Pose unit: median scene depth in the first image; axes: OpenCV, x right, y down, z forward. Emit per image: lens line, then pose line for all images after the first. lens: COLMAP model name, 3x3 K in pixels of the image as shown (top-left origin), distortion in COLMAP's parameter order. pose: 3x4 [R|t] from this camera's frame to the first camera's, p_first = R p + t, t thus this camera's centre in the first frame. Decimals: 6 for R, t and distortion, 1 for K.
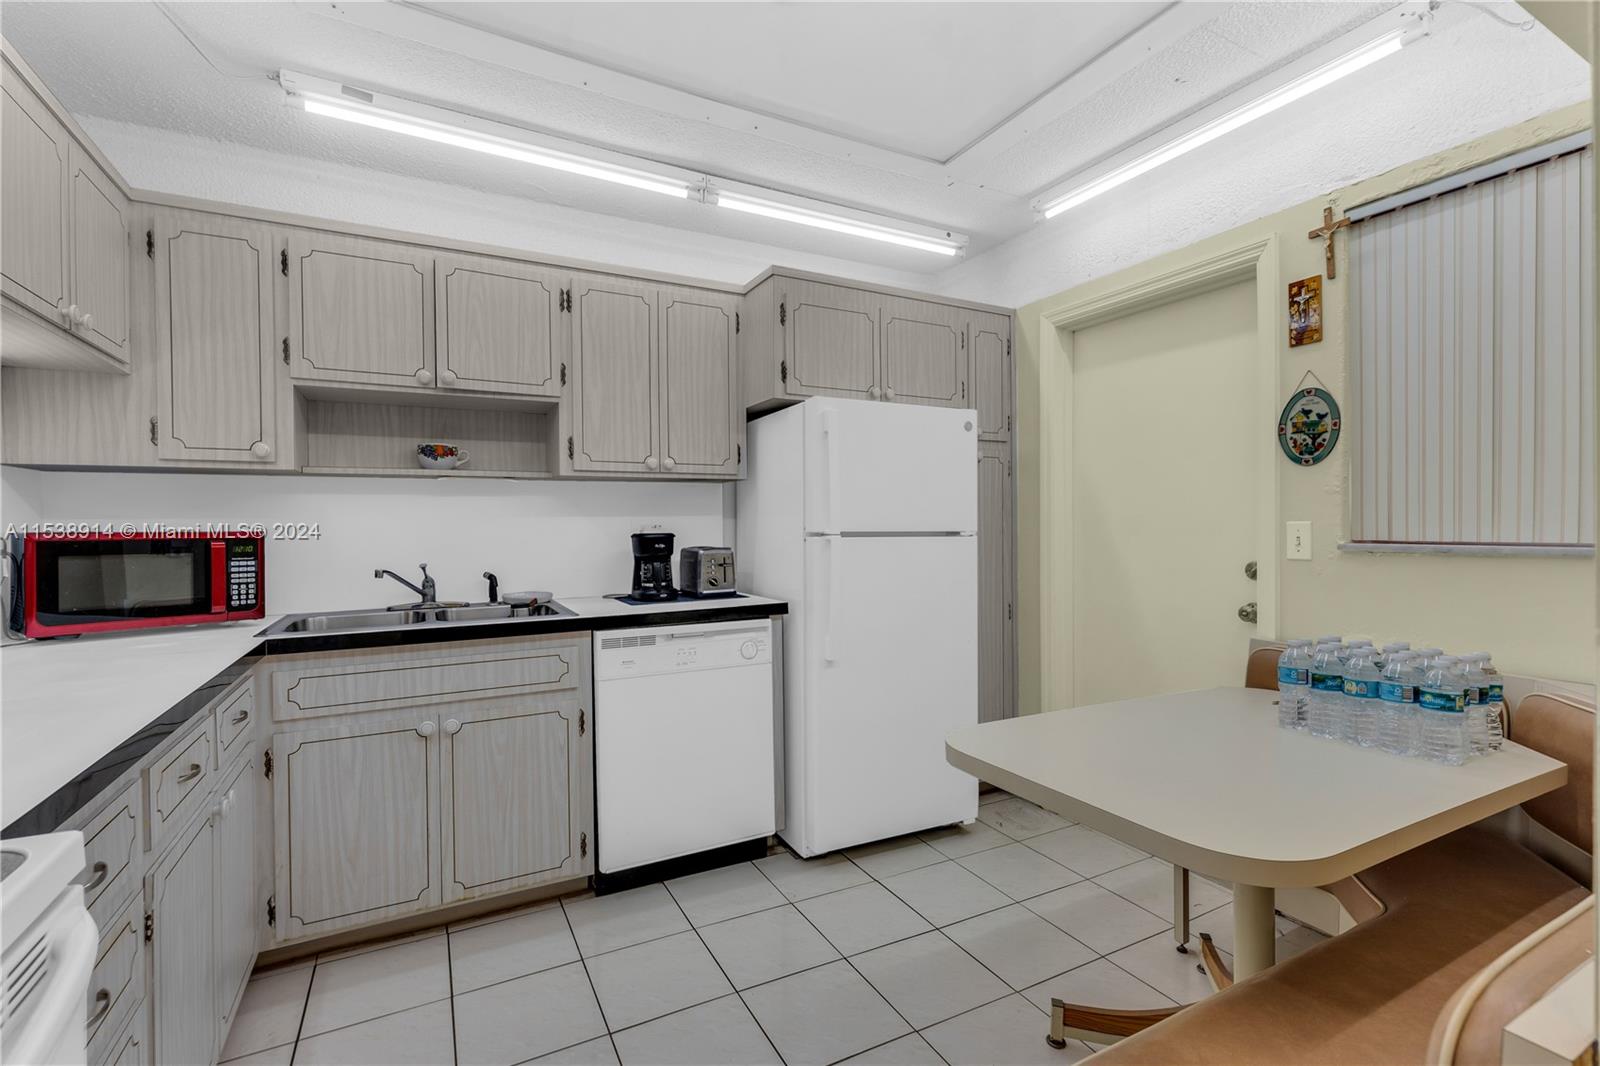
lens RADIAL K [[717.2, 0, 799.0], [0, 717.2, 528.8], [0, 0, 1]] dist [0.000010, -0.000128]
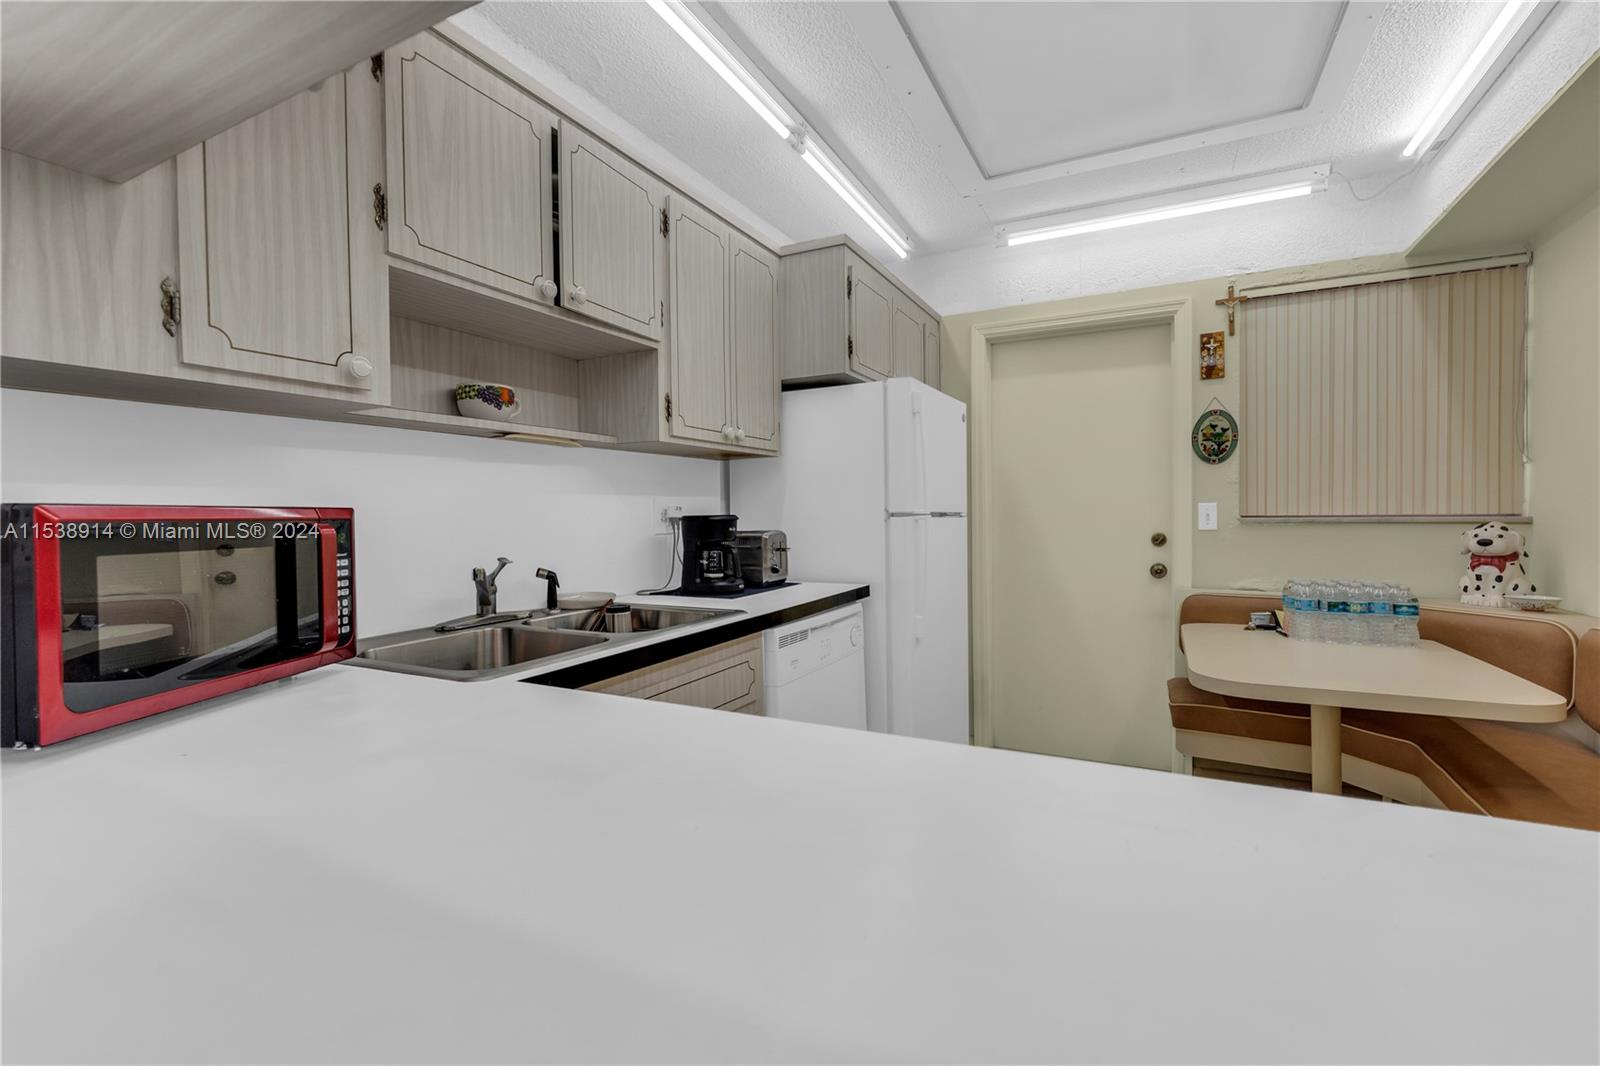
lens RADIAL K [[703.2, 0, 809.0], [0, 703.2, 523.7], [0, 0, 1]] dist [-0.003899, -0.000532]
pose [[0.821267, -0.010402, 0.570449, -0.739279], [0.008061, 0.999946, 0.006627, 0.014918], [-0.570487, -0.000844, 0.821306, 0.307775]]
